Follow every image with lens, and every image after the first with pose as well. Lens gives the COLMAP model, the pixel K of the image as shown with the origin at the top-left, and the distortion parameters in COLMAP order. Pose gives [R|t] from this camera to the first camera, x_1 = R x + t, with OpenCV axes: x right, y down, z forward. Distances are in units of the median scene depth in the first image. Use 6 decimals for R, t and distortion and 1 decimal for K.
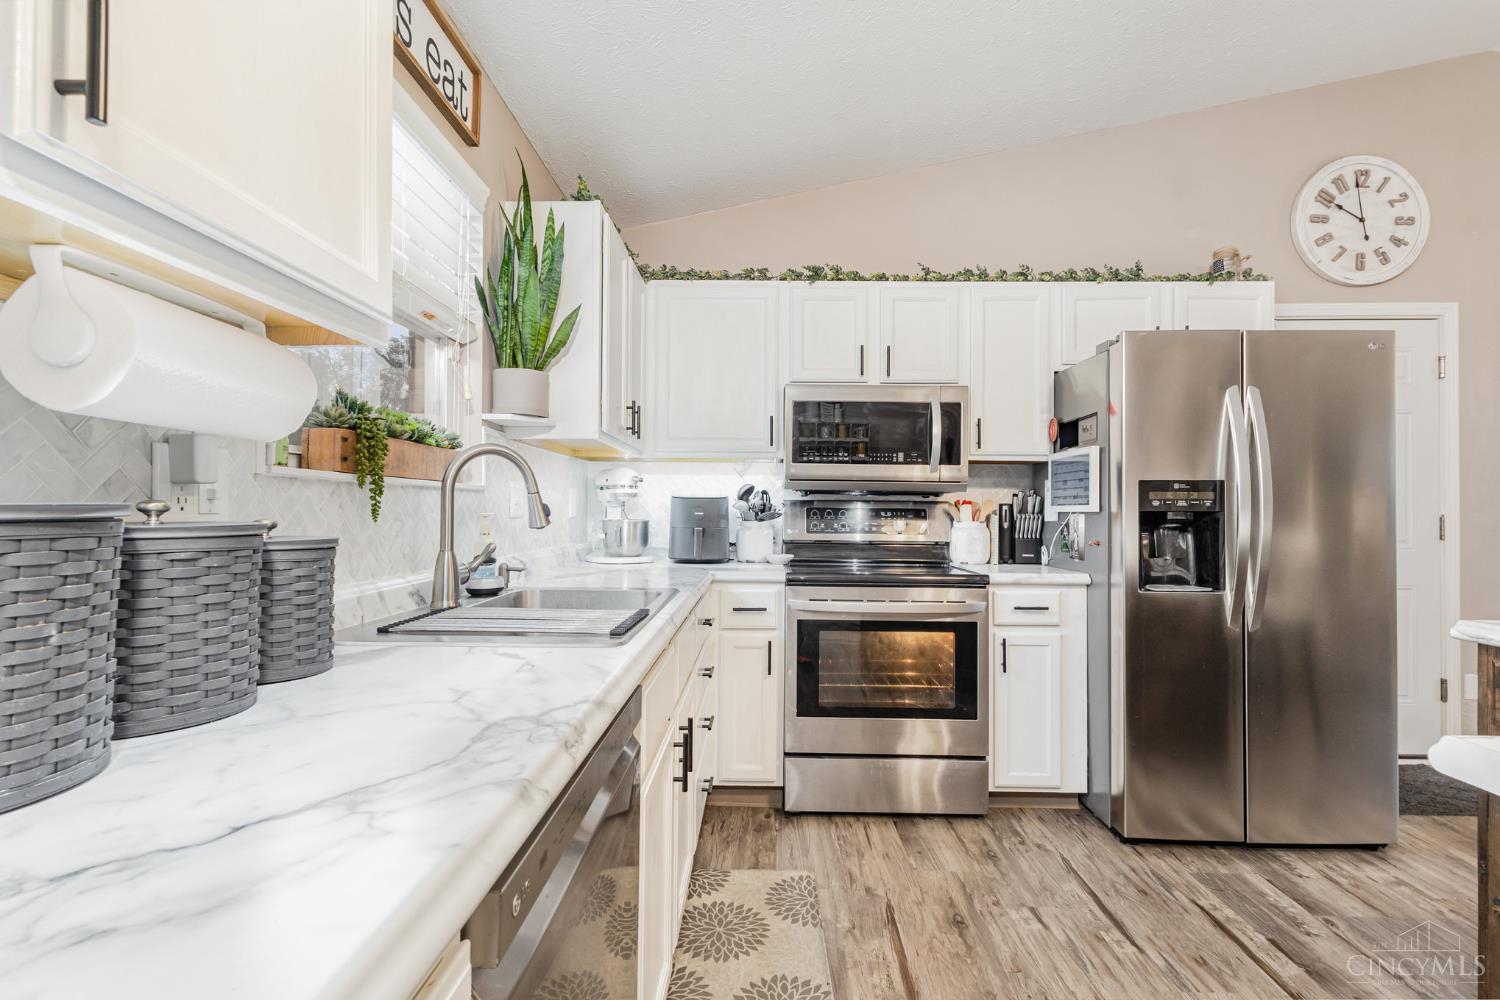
lens RADIAL K [[695.5, 0, 751.5], [0, 695.5, 502.7], [0, 0, 1]] dist [0.000964, 0.000124]
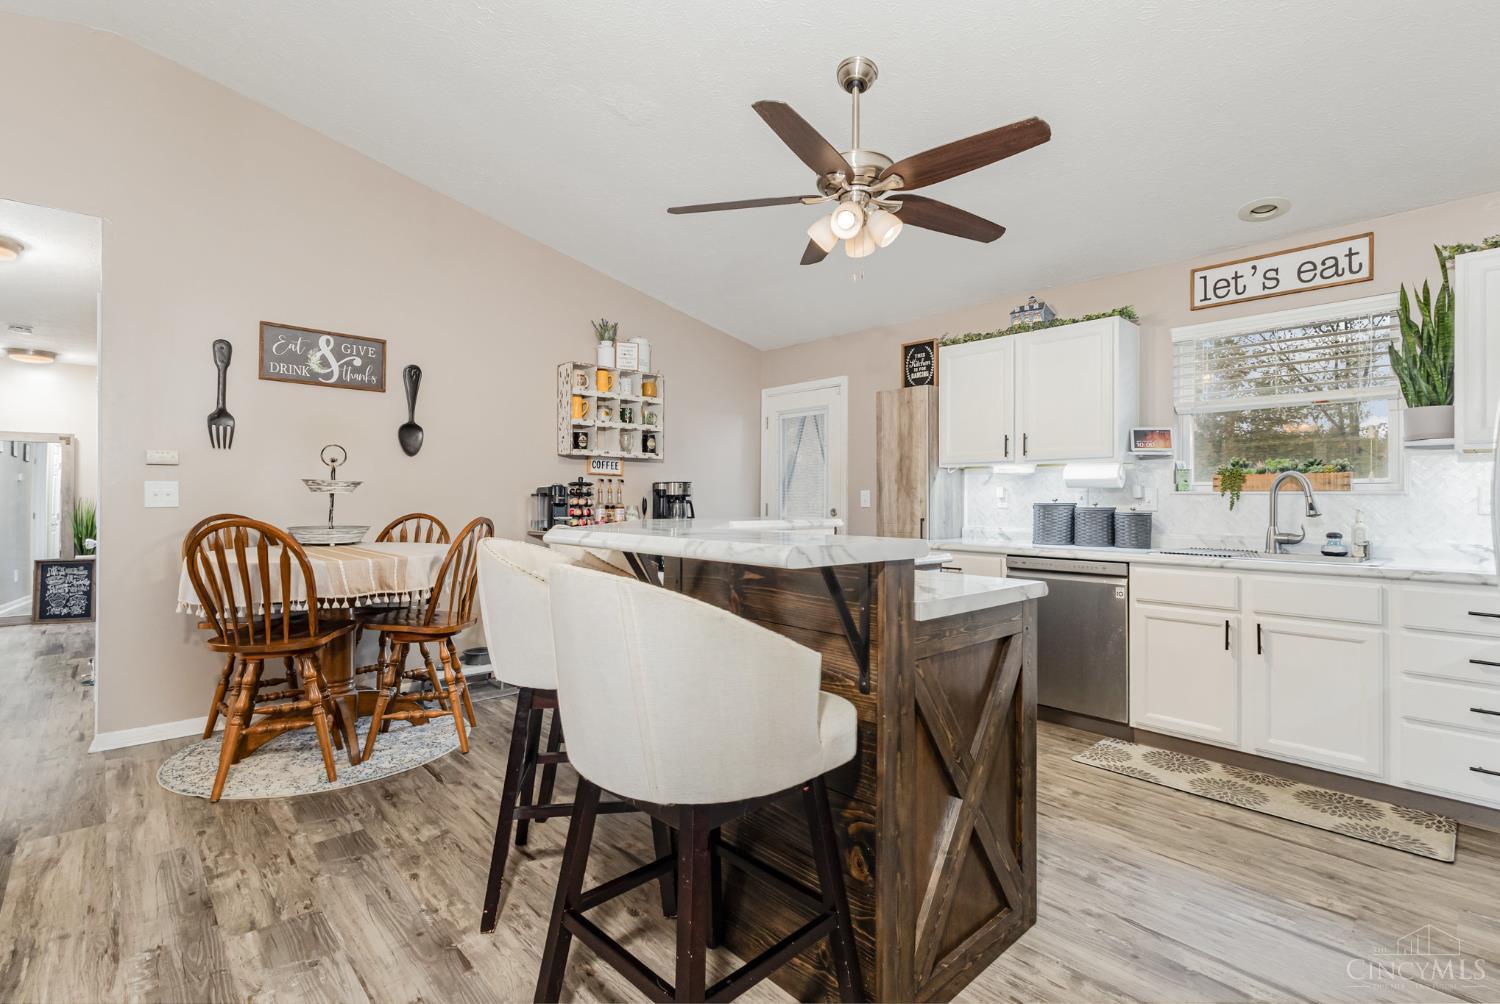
lens RADIAL K [[695.5, 0, 750.0], [0, 695.5, 498.9], [0, 0, 1]] dist [0.000964, 0.000124]
pose [[-0.717147, -0.005314, -0.696902, 1.751014], [0.006706, 0.999872, -0.014525, 0.001211], [0.696890, -0.015090, -0.717019, 1.155320]]
